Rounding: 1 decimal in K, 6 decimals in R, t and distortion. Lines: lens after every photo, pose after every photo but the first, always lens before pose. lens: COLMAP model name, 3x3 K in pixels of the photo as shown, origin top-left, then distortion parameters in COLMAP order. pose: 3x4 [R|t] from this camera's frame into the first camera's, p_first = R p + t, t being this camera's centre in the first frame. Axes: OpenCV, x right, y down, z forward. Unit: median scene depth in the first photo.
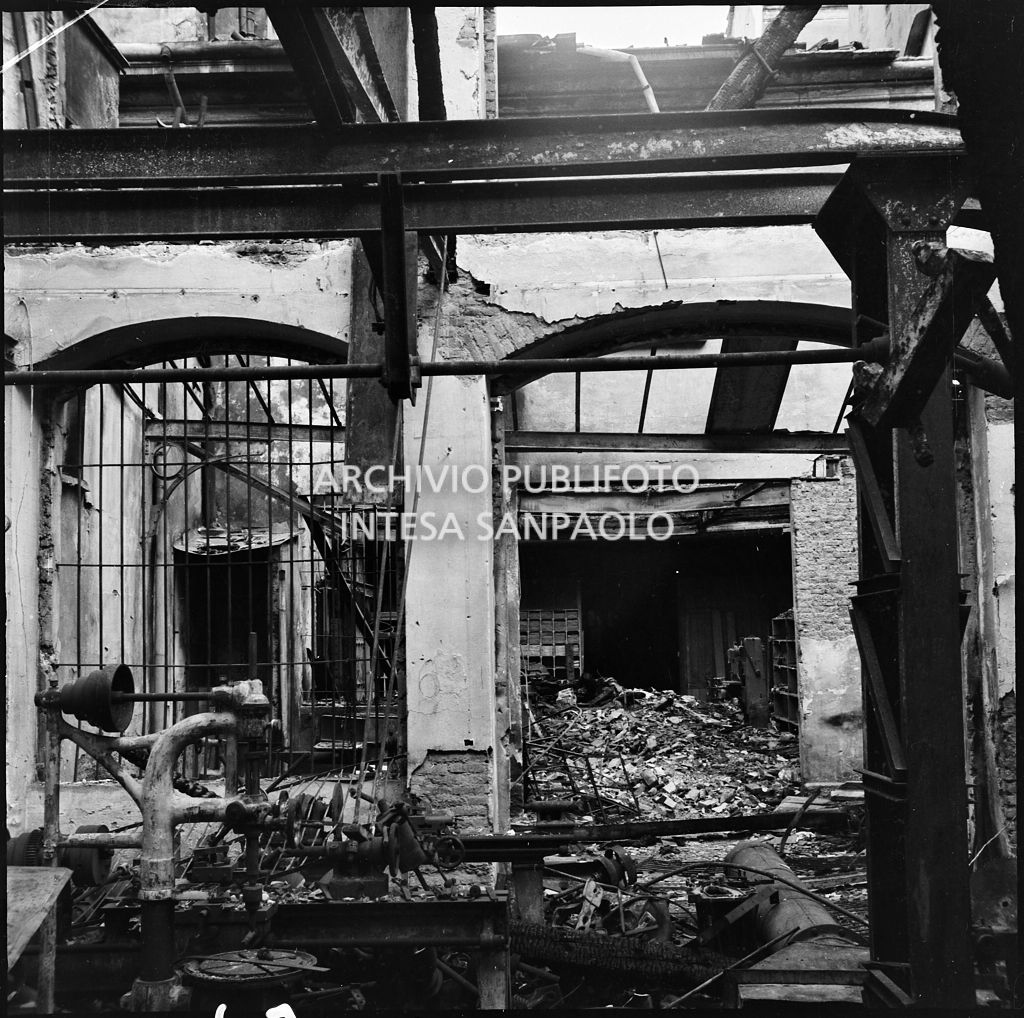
lens RADIAL K [[1384.6, 0, 513.9], [0, 1384.6, 517.0], [0, 0, 1]] dist [0.075849, 0.000000]
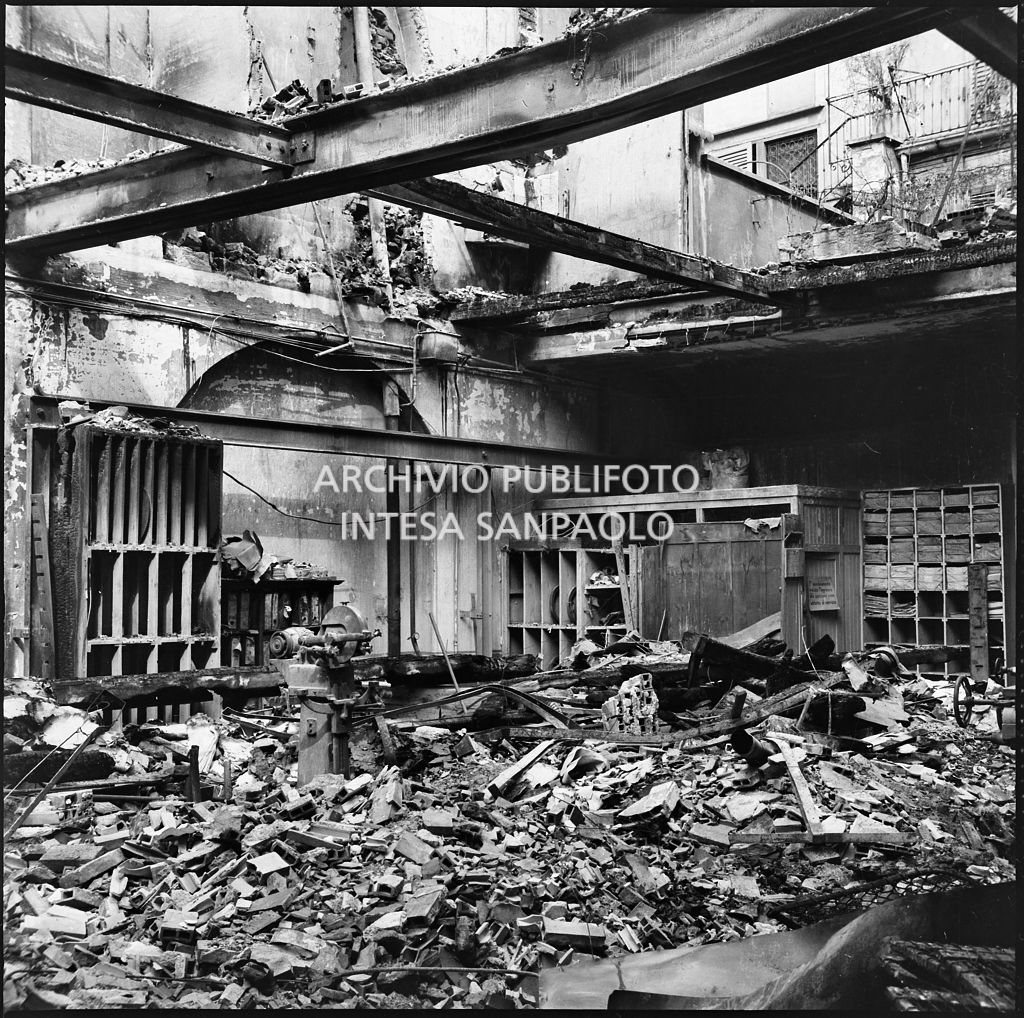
lens RADIAL K [[1384.6, 0, 510.3], [0, 1384.6, 503.6], [0, 0, 1]] dist [0.075849, 0.000000]
pose [[0.781815, -0.024094, -0.623045, 0.368369], [0.048268, 0.998593, 0.021952, 0.103584], [0.621639, -0.047236, 0.781878, 1.045823]]
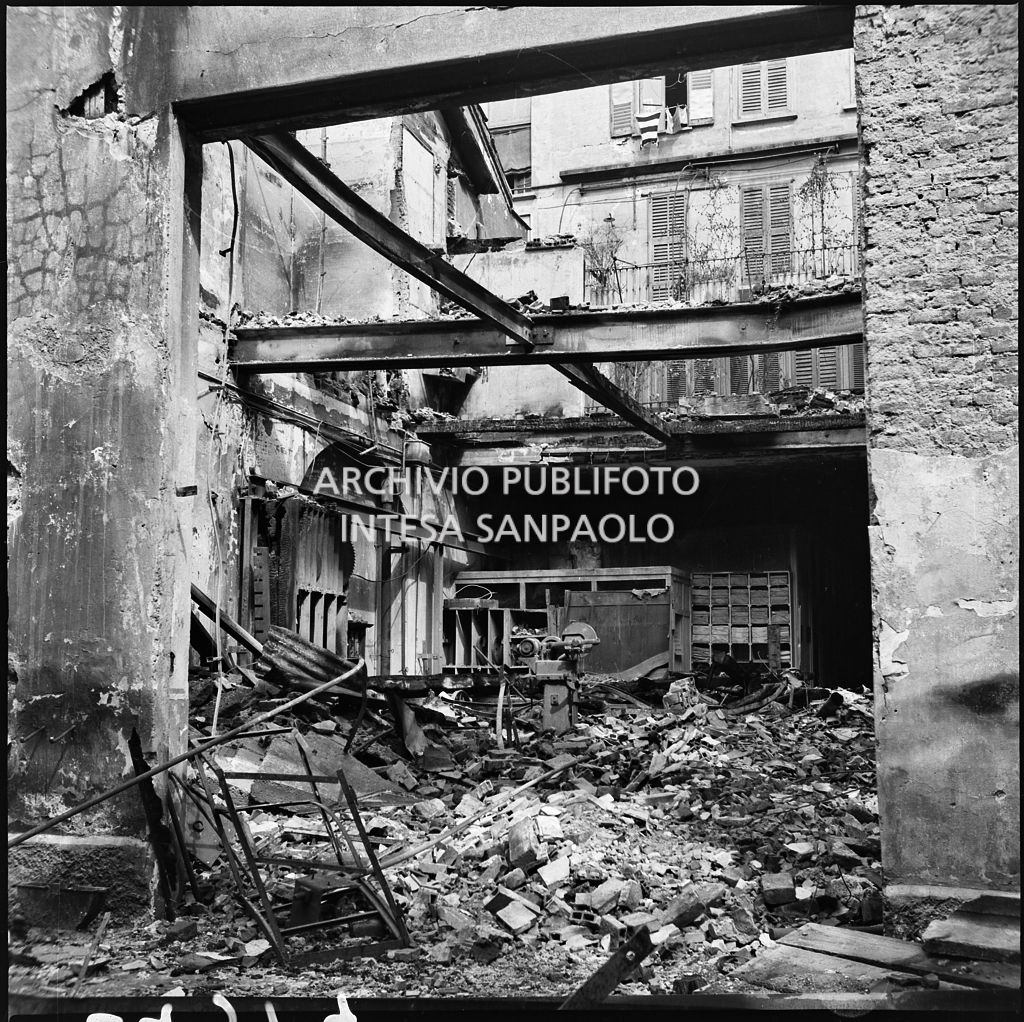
lens RADIAL K [[1384.6, 0, 514.3], [0, 1384.6, 504.2], [0, 0, 1]] dist [0.075849, 0.000000]
pose [[0.954046, -0.018219, -0.299105, 0.220287], [0.006900, 0.999221, -0.038854, 0.110672], [0.299579, 0.035005, 0.953429, 0.639360]]
